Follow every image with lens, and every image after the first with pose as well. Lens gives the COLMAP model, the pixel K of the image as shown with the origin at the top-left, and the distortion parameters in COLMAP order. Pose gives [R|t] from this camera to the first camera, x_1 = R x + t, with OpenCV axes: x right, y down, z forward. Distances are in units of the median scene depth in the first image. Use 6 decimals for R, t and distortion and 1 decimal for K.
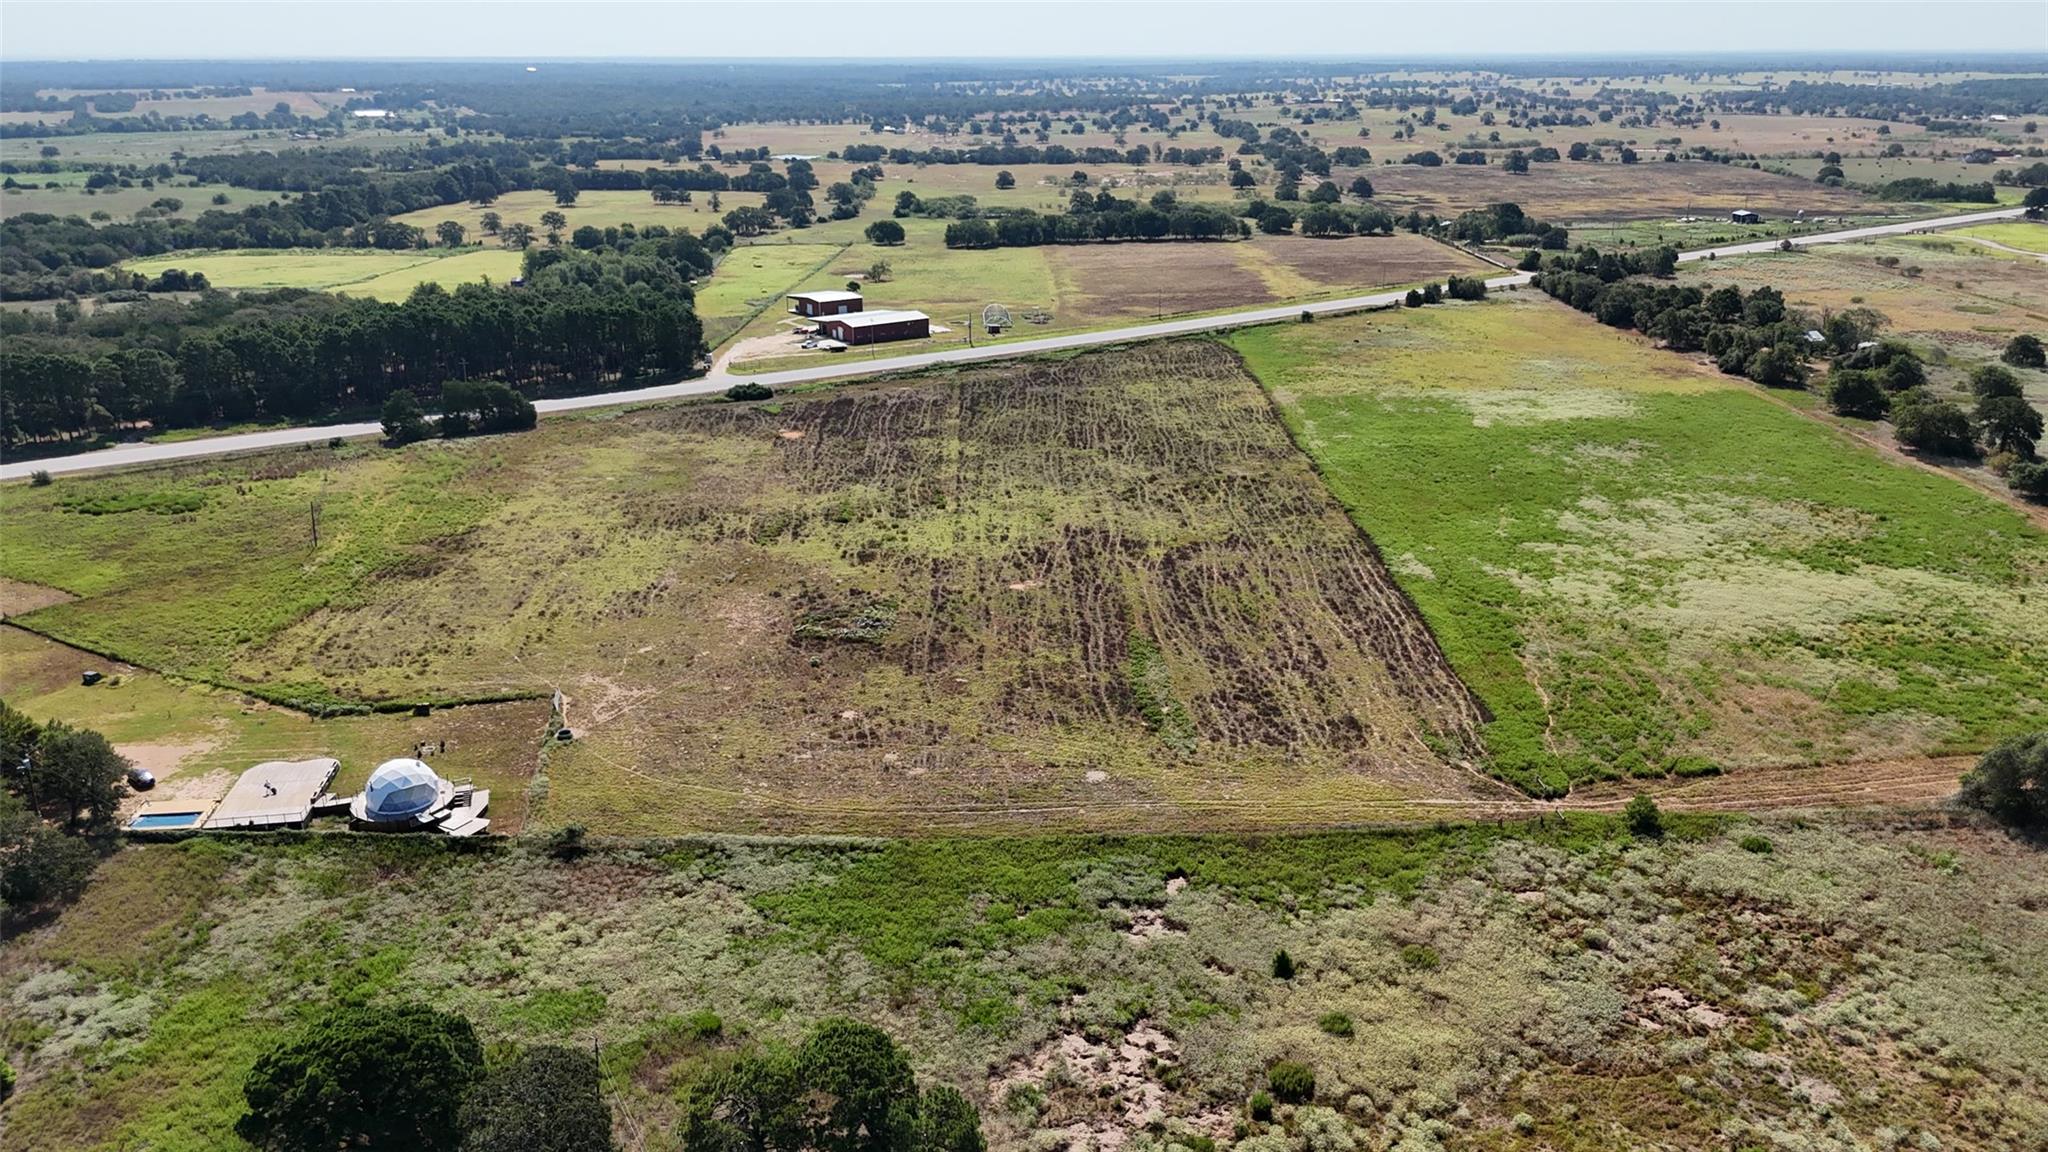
lens RADIAL K [[1510.3, 0, 1027.9], [0, 1510.3, 577.5], [0, 0, 1]] dist [0.078249, -0.084555]
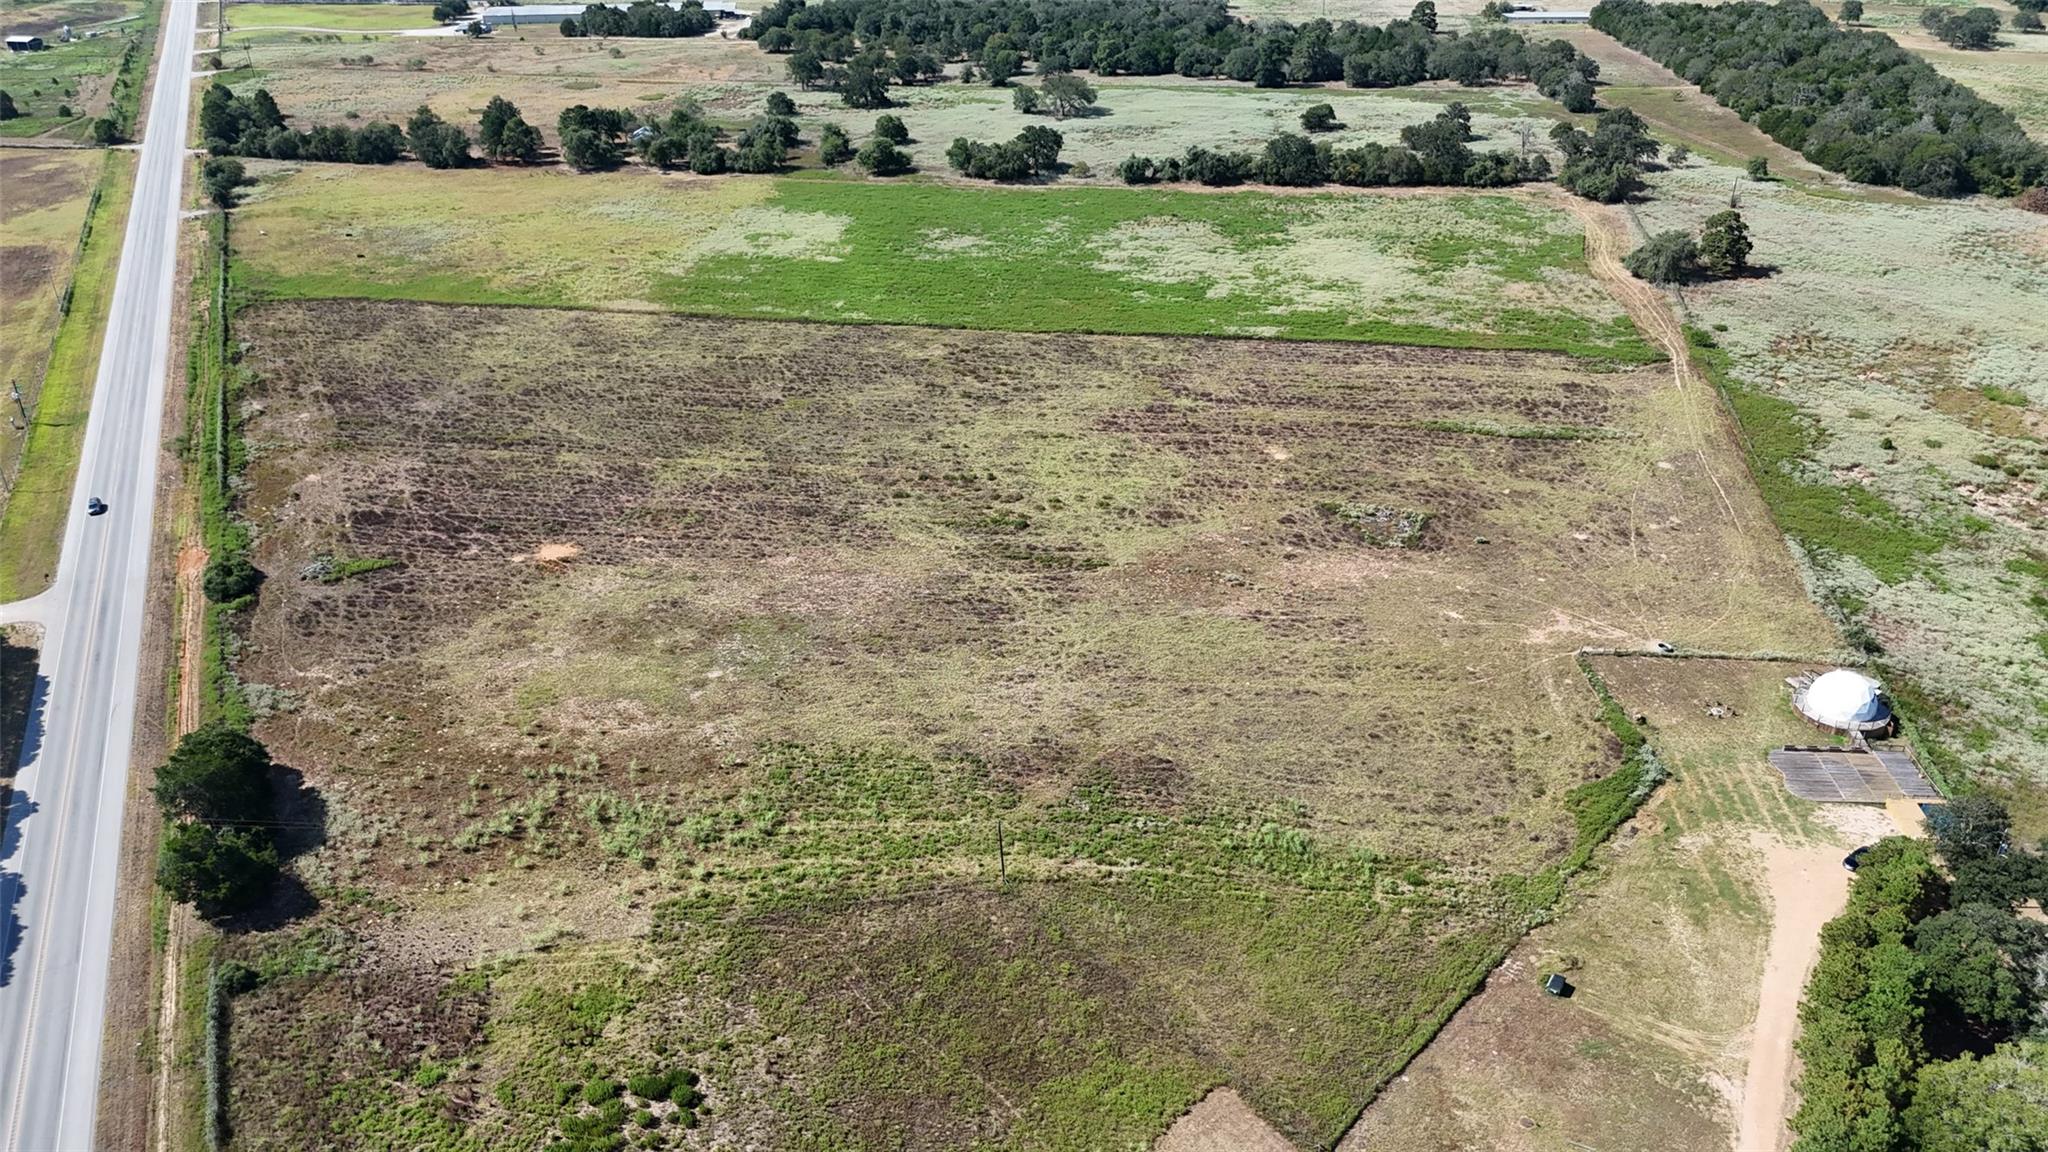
lens RADIAL K [[1510.3, 0, 1027.9], [0, 1510.3, 577.5], [0, 0, 1]] dist [0.078249, -0.084555]
pose [[0.211346, -0.469489, 0.857271, -0.716324], [0.336517, 0.858412, 0.387151, -0.282180], [-0.917654, 0.206663, 0.339413, 0.565073]]
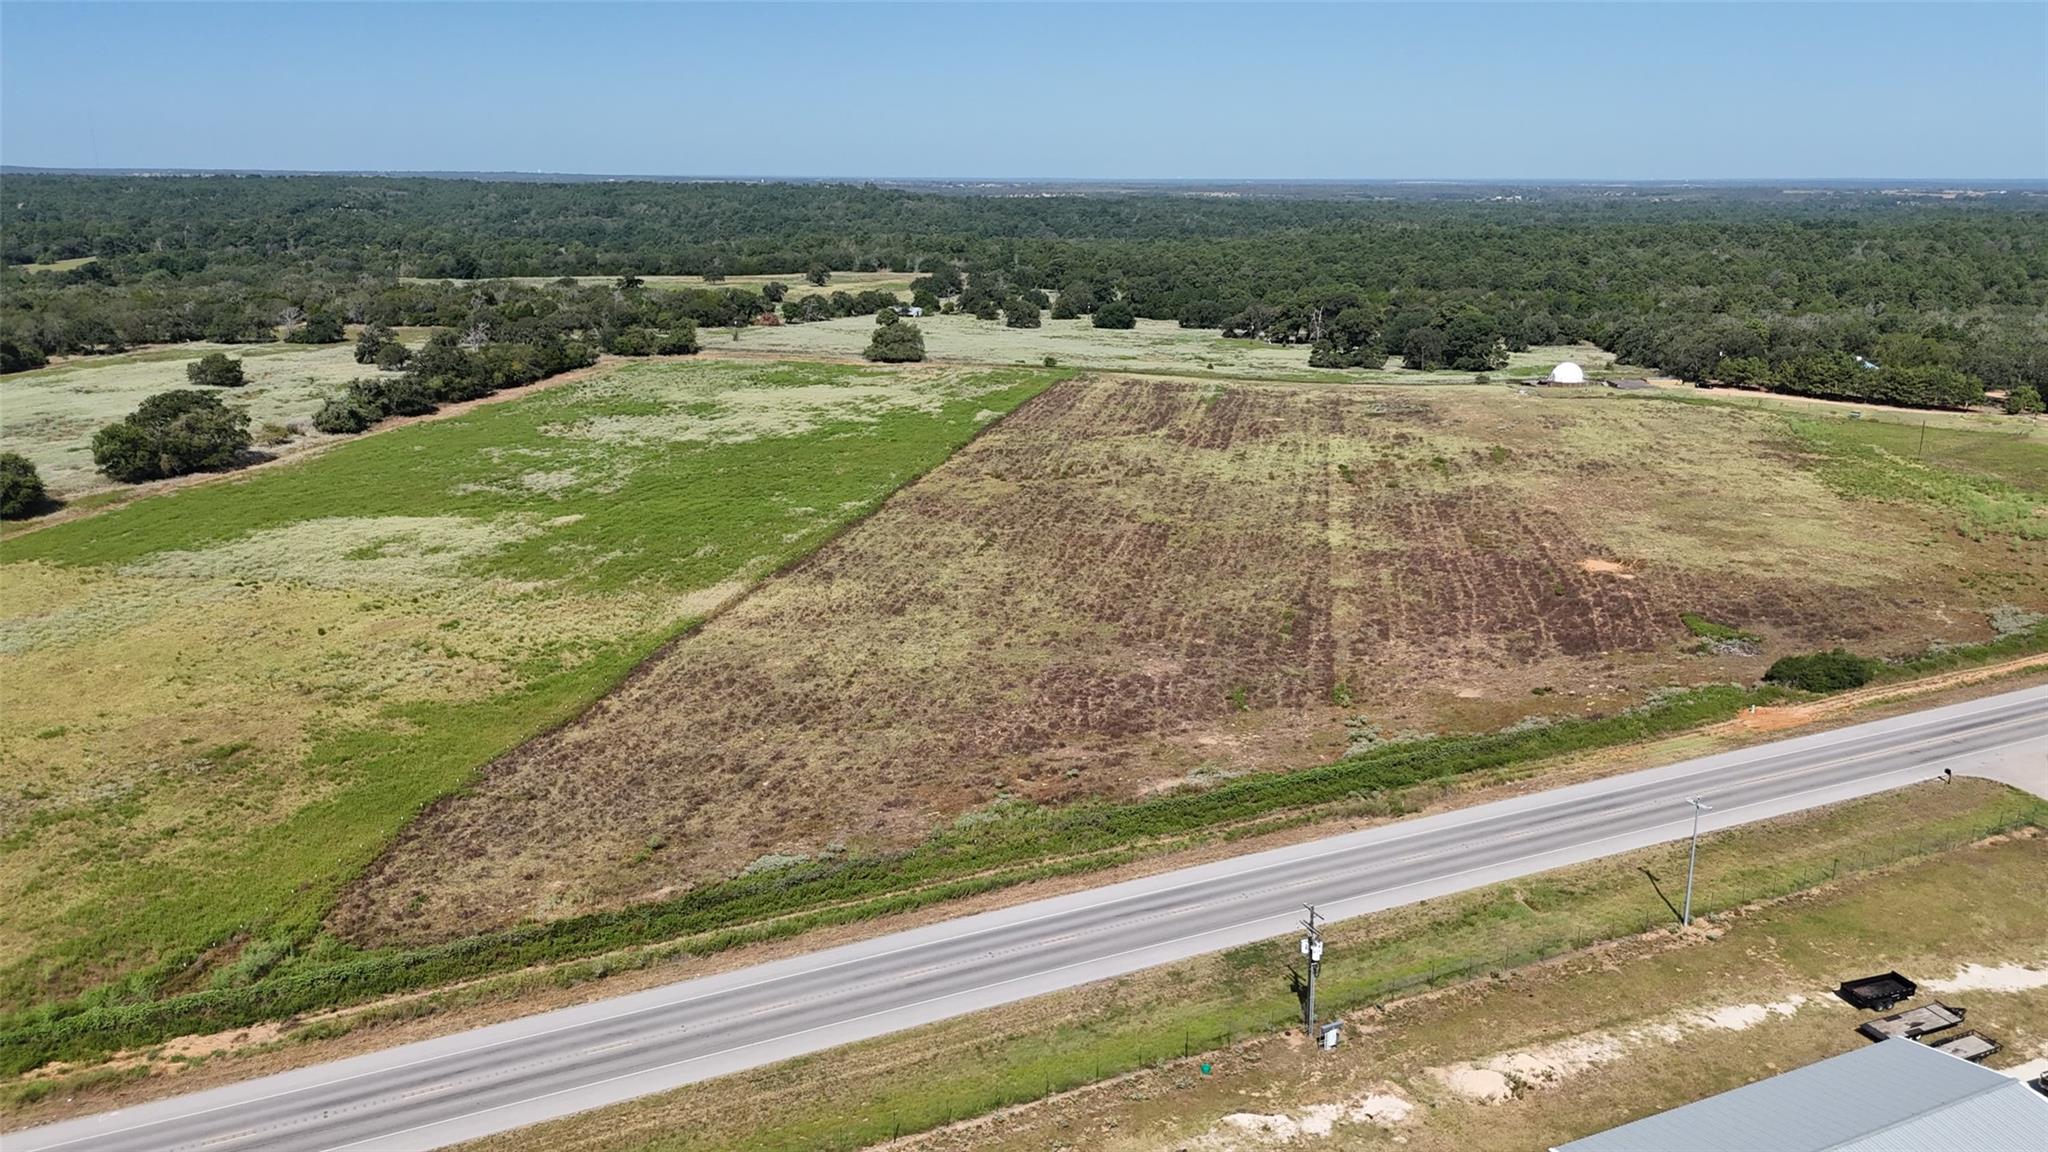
lens RADIAL K [[1510.3, 0, 1027.9], [0, 1510.3, 577.5], [0, 0, 1]] dist [0.078249, -0.084555]
pose [[-0.976227, -0.059094, 0.208541, -0.055612], [0.067854, 0.830440, 0.552960, -0.458297], [-0.205858, 0.553965, -0.806688, 1.565892]]
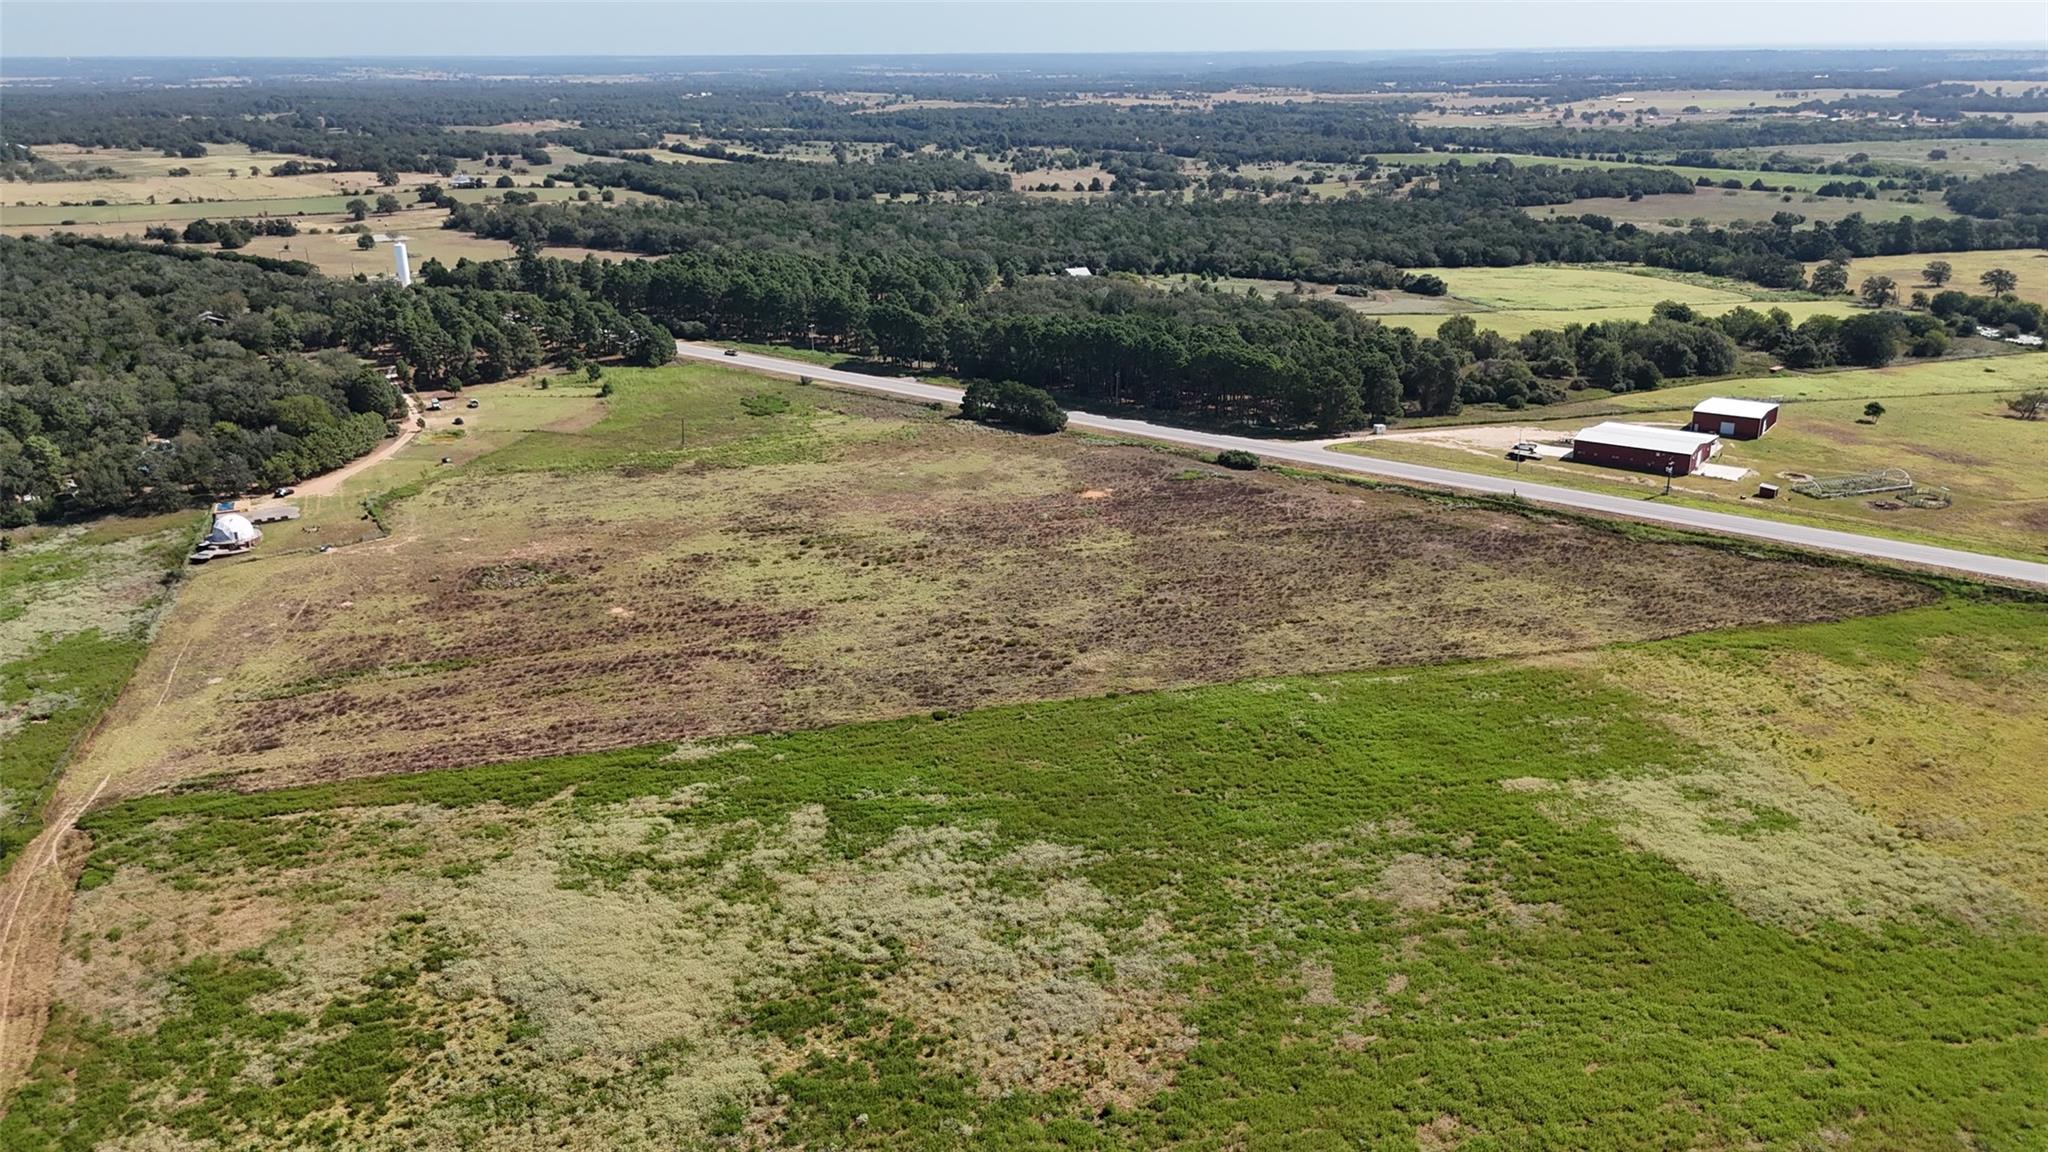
lens RADIAL K [[1510.3, 0, 1027.9], [0, 1510.3, 577.5], [0, 0, 1]] dist [0.078249, -0.084555]
pose [[0.292453, 0.314258, -0.903168, 0.778845], [-0.305593, 0.925649, 0.223127, -0.257281], [0.906137, 0.210748, 0.366744, 0.593267]]
